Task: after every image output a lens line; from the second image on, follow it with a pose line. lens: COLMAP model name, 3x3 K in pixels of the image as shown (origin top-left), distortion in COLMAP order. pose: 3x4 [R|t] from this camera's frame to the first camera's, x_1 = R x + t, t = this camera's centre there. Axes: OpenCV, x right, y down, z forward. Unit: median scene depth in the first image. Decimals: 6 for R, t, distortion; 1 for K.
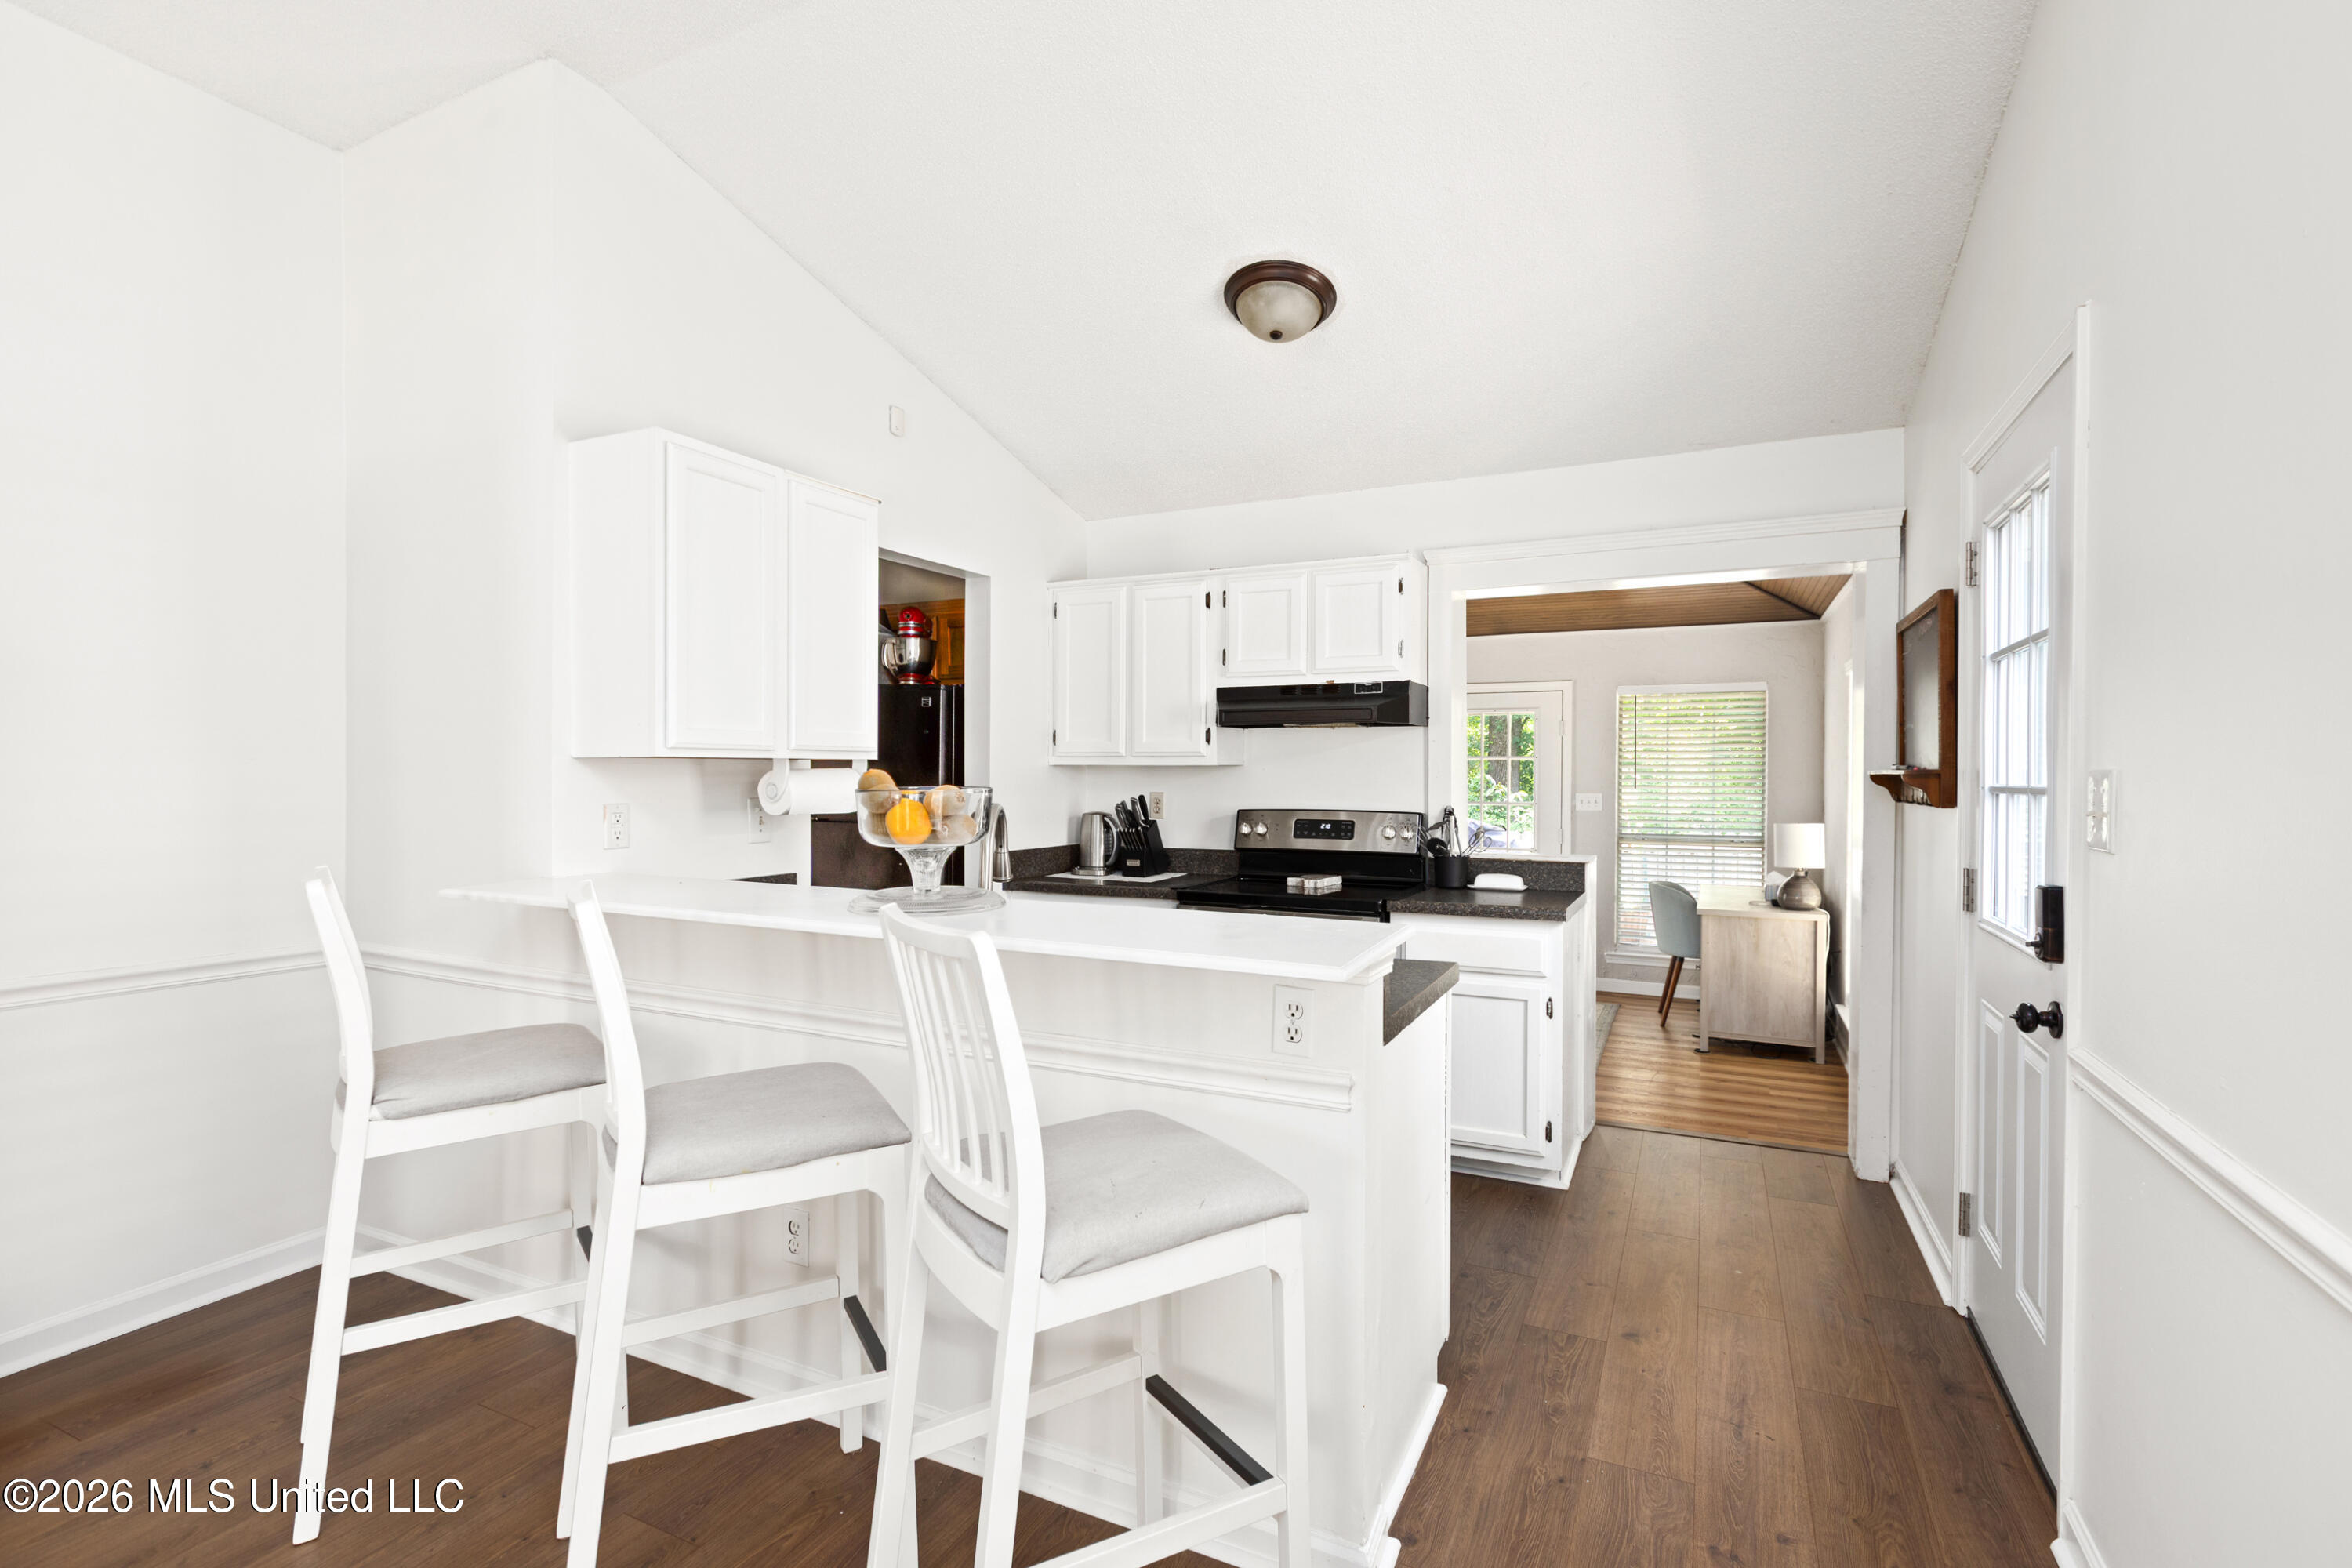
lens RADIAL K [[1115.5, 0, 1177.2], [0, 1115.5, 779.3], [0, 0, 1]] dist [-0.000753, 0.000051]
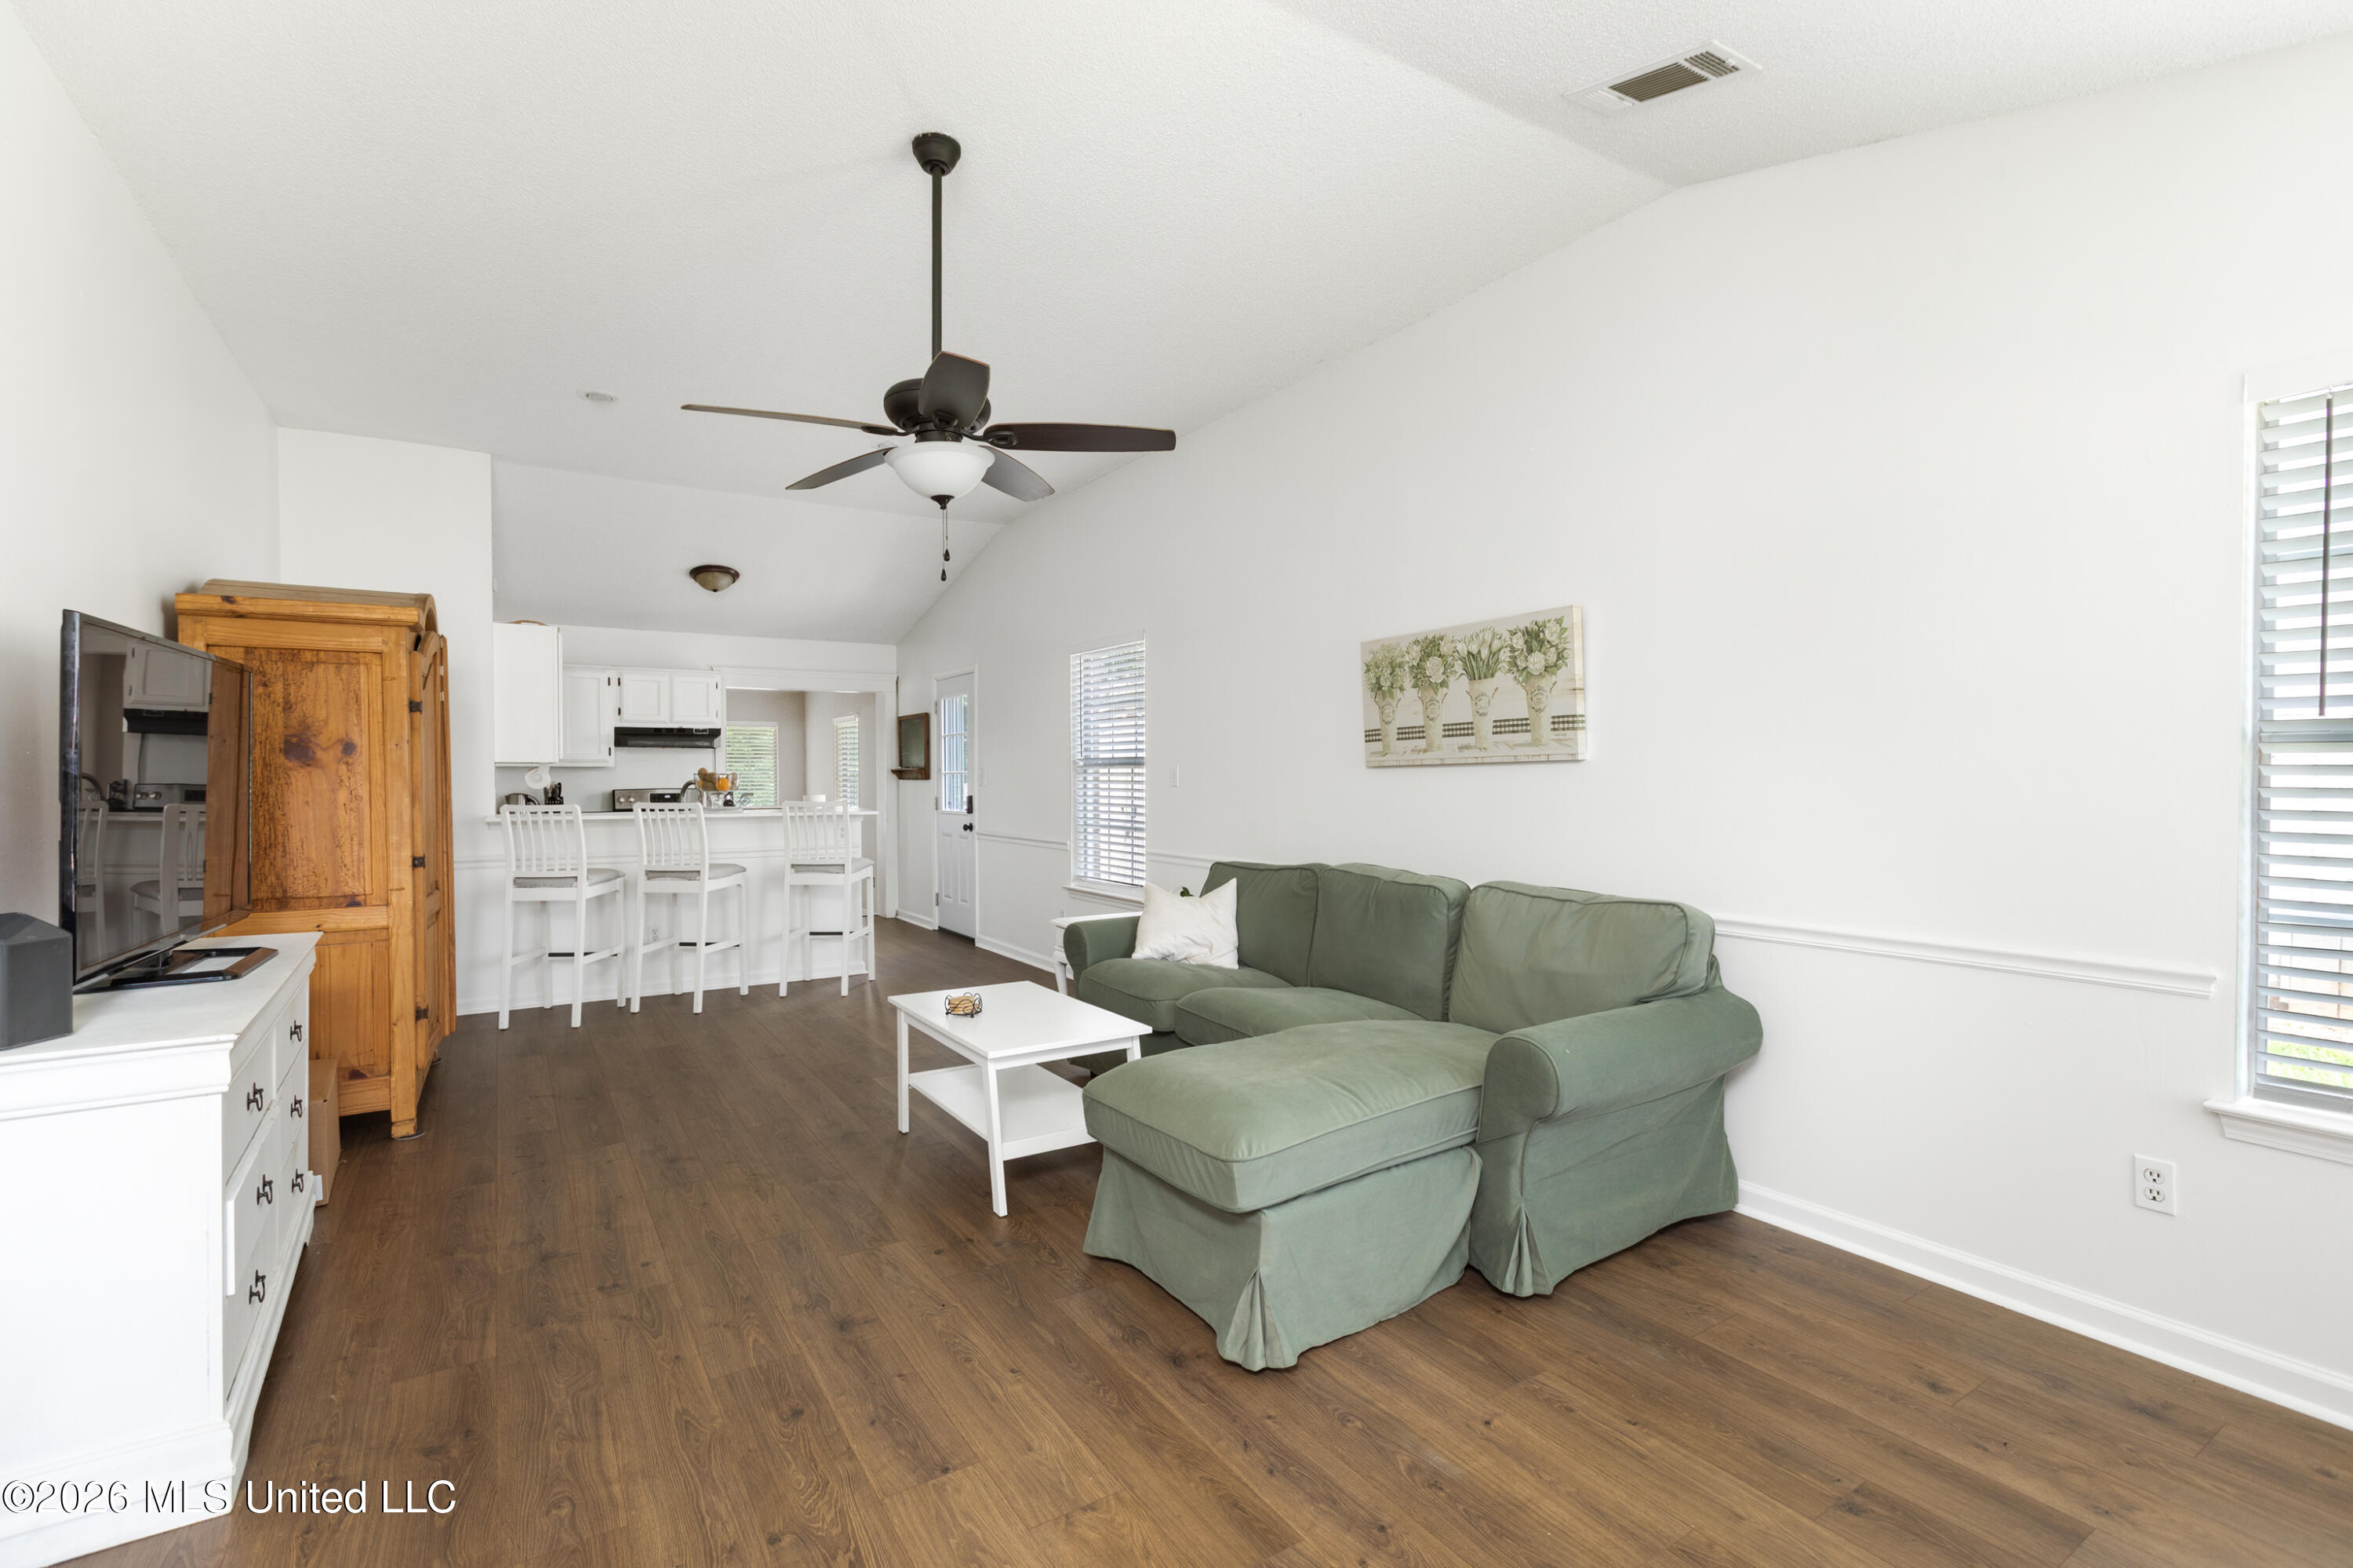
lens RADIAL K [[1080.4, 0, 1184.7], [0, 1080.4, 778.6], [0, 0, 1]] dist [-0.043298, 0.011883]
pose [[0.511580, -0.013243, 0.859134, -1.163593], [0.007285, 0.999912, 0.011075, -0.004506], [-0.859205, 0.000593, 0.511632, -0.900953]]
